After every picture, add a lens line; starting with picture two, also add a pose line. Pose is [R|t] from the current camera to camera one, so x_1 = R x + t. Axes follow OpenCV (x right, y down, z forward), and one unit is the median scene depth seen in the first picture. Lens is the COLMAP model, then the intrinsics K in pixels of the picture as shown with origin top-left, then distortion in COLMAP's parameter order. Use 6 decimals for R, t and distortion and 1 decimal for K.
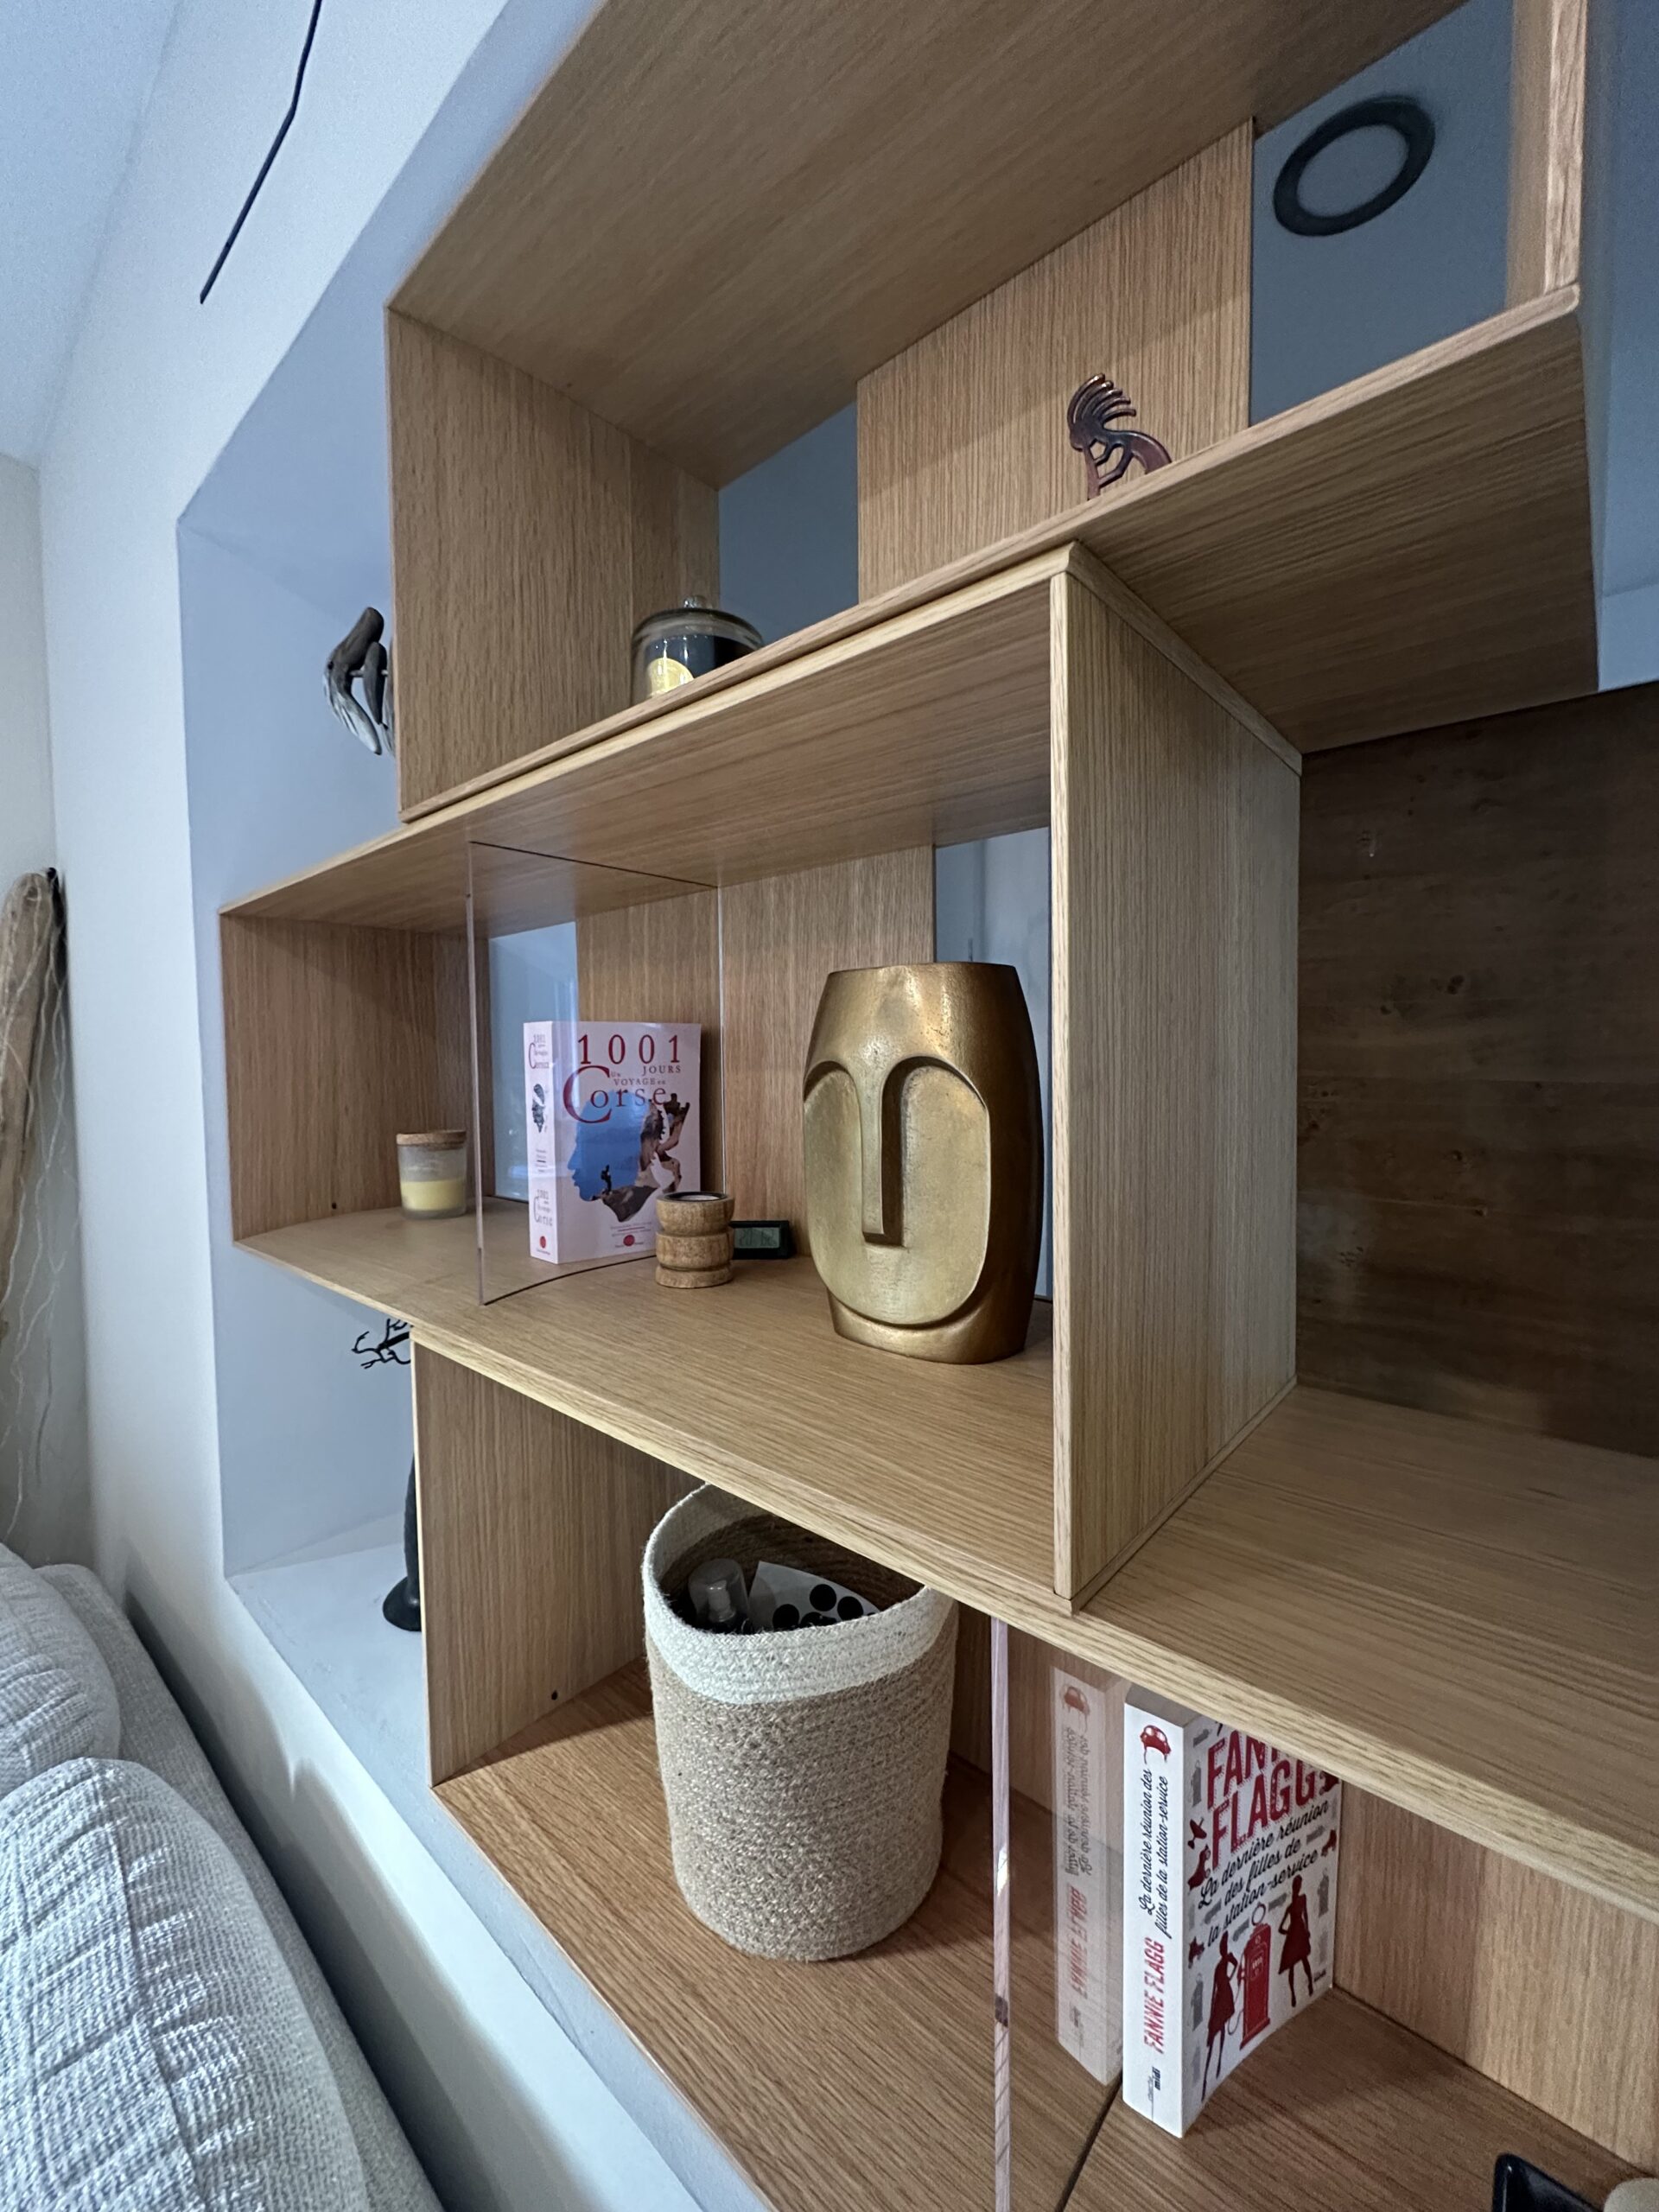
lens RADIAL K [[880.7, 0, 829.5], [0, 880.7, 1106.0], [0, 0, 1]] dist [-0.002434, 0.000320]
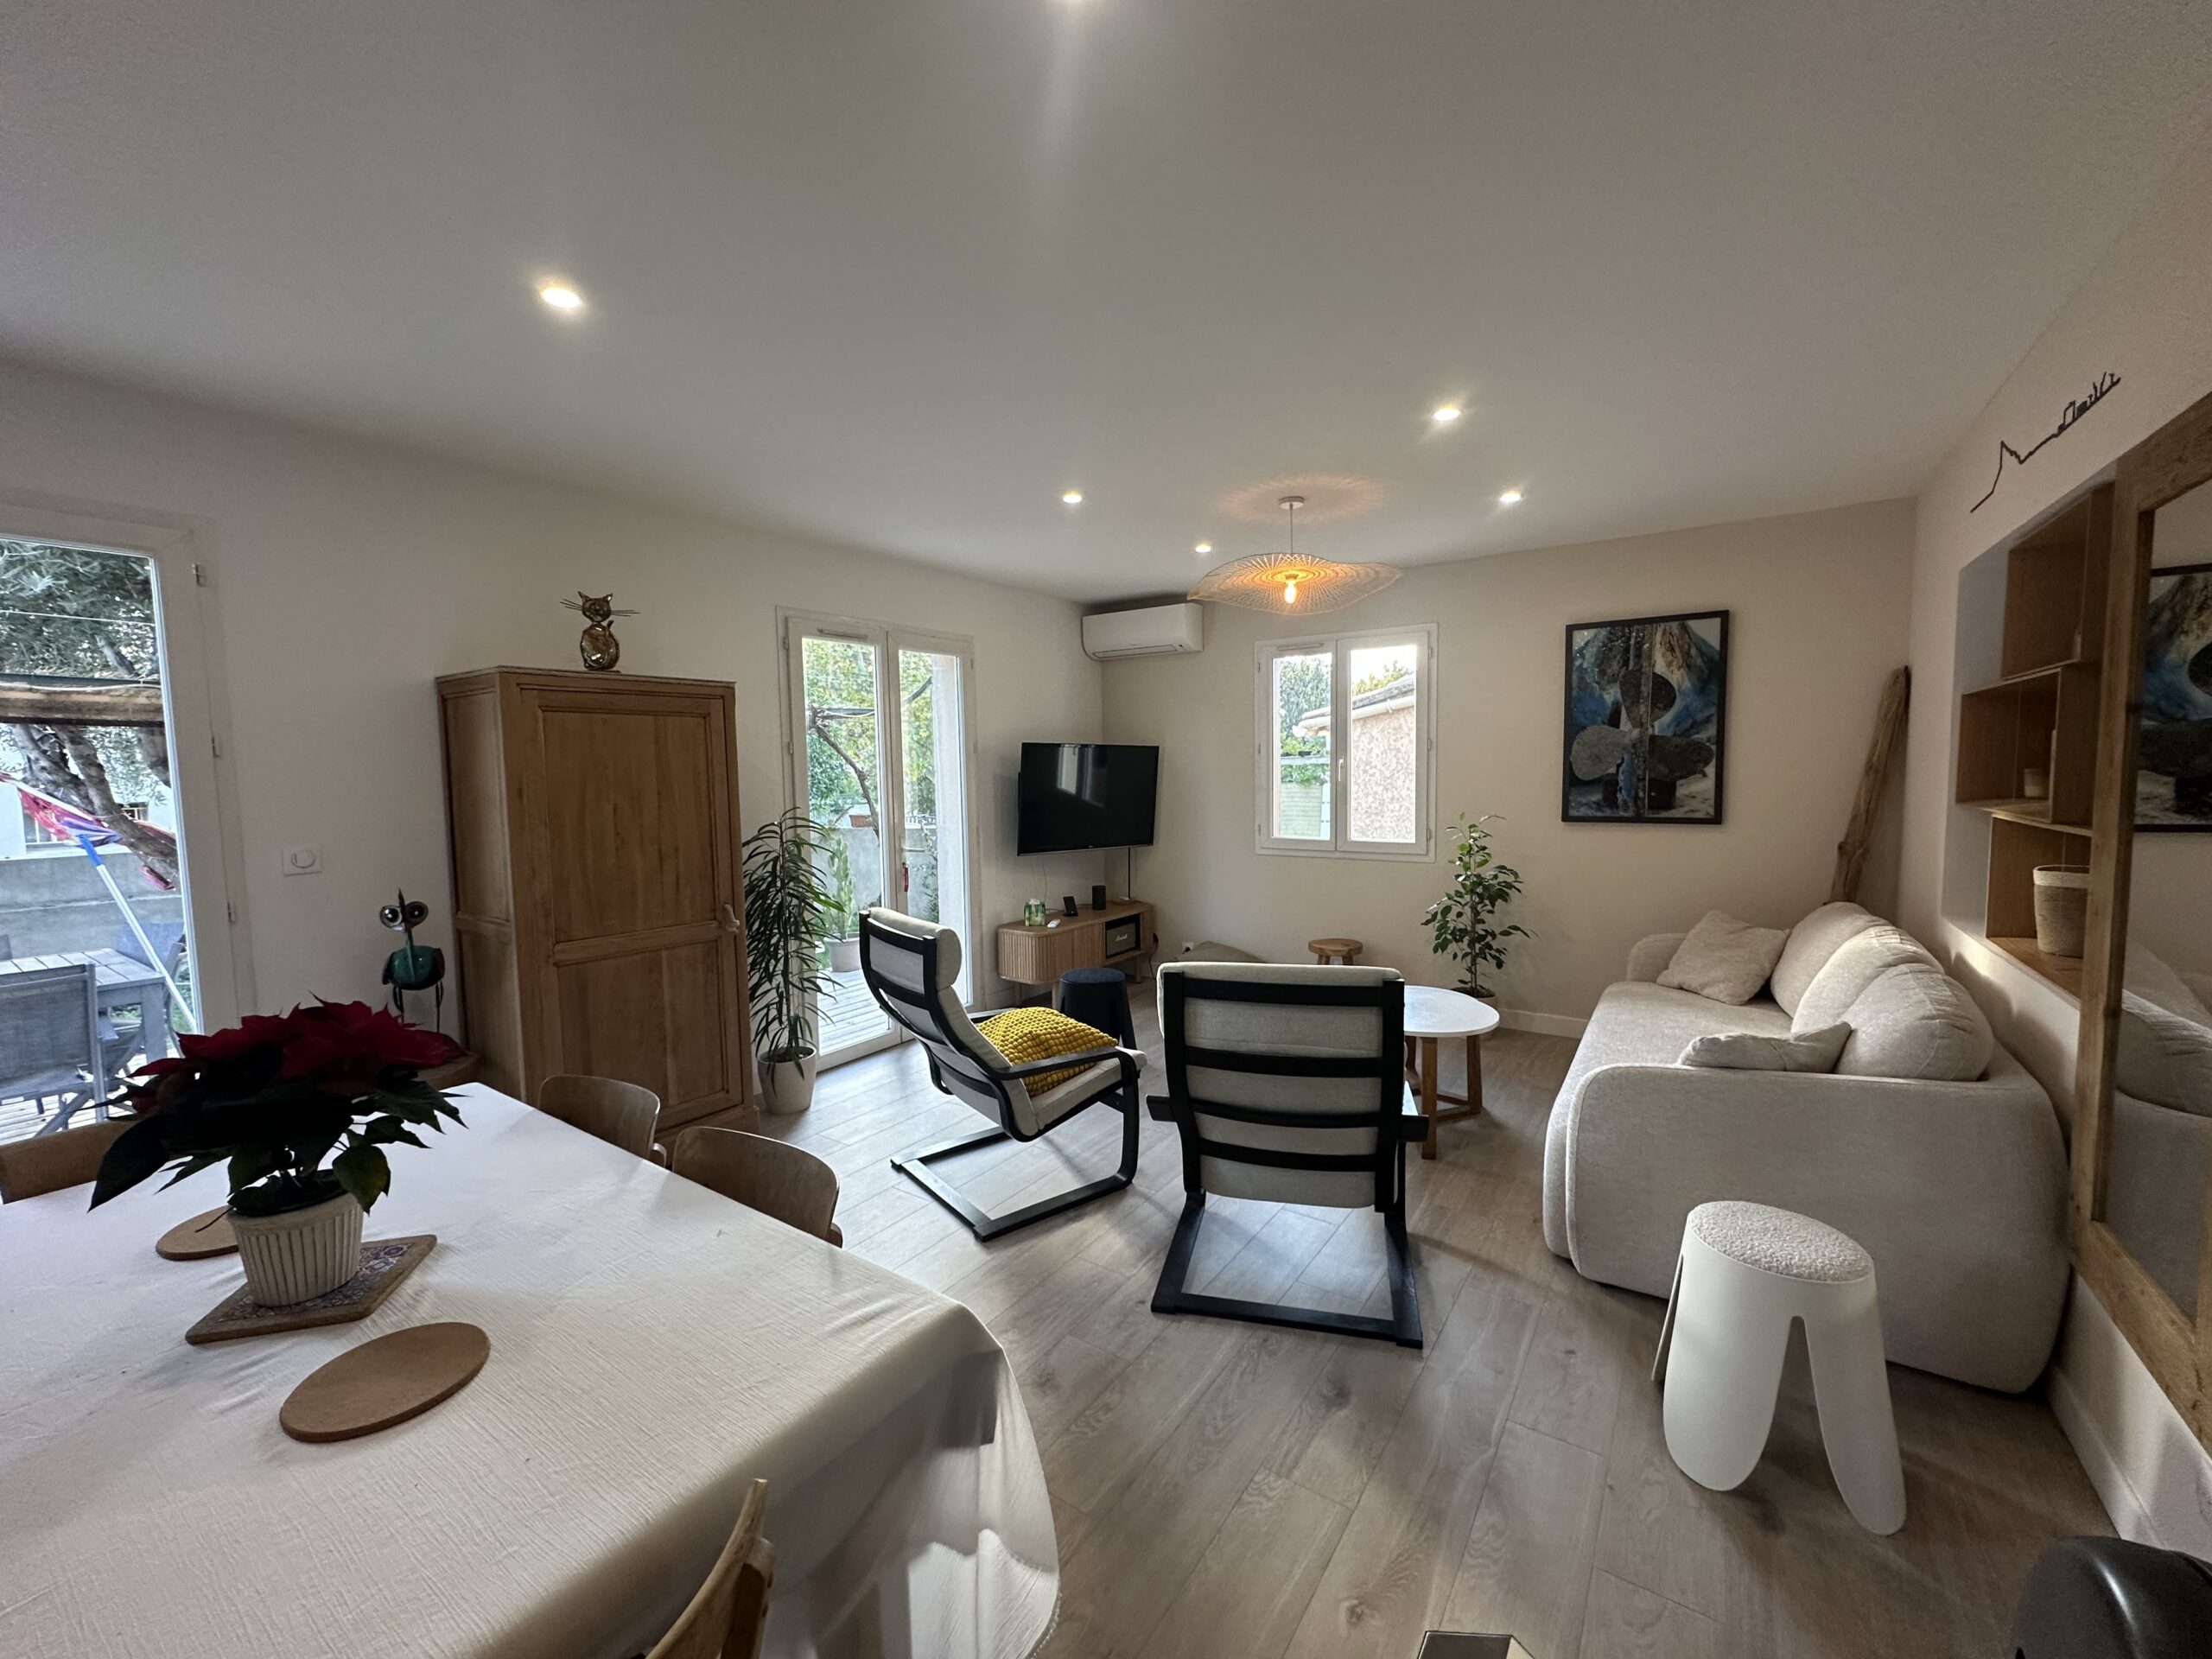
lens RADIAL K [[880.7, 0, 1102.4], [0, 880.7, 833.1], [0, 0, 1]] dist [-0.002434, 0.000320]
pose [[0.122373, 0.082760, -0.989028, 2.453856], [-0.038120, 0.996174, 0.078642, 0.163450], [0.991752, 0.028078, 0.125059, -2.863725]]
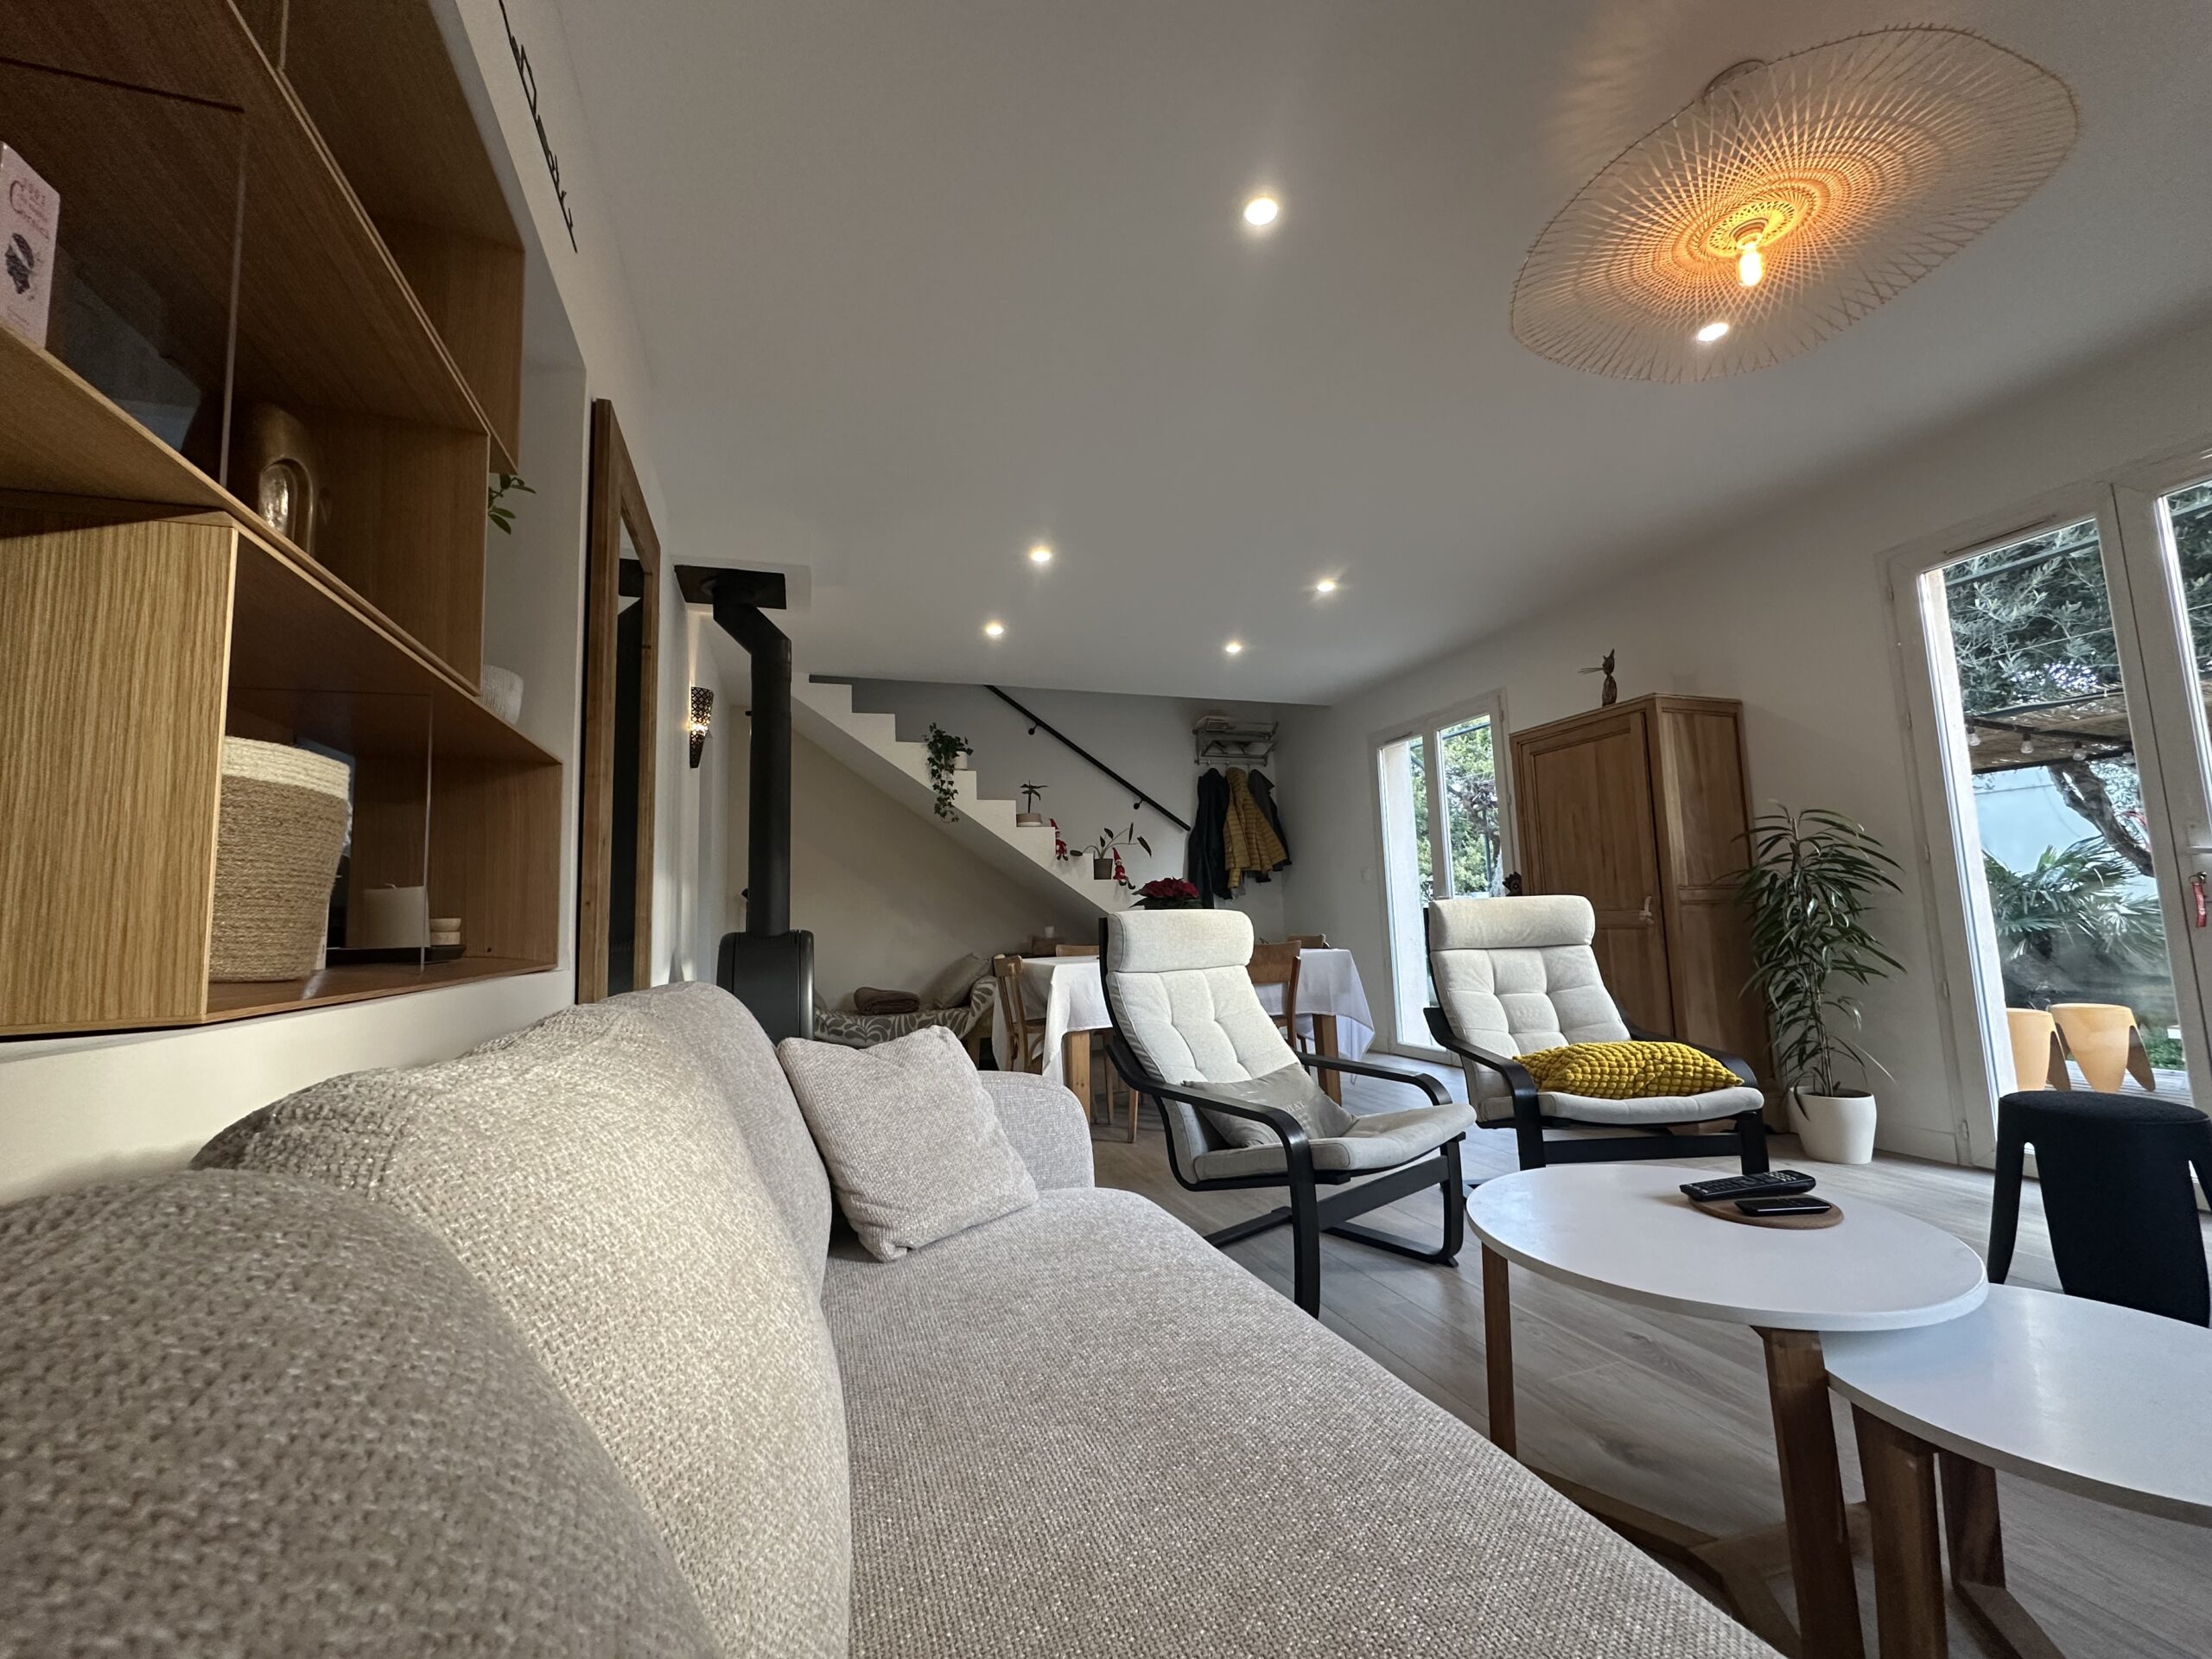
lens RADIAL K [[880.7, 0, 1102.4], [0, 880.7, 833.1], [0, 0, 1]] dist [-0.002434, 0.000320]
pose [[-0.873244, 0.092035, 0.478513, -1.529964], [0.071768, 0.995584, -0.060517, 0.632582], [-0.481970, -0.018504, -0.875993, 1.207497]]
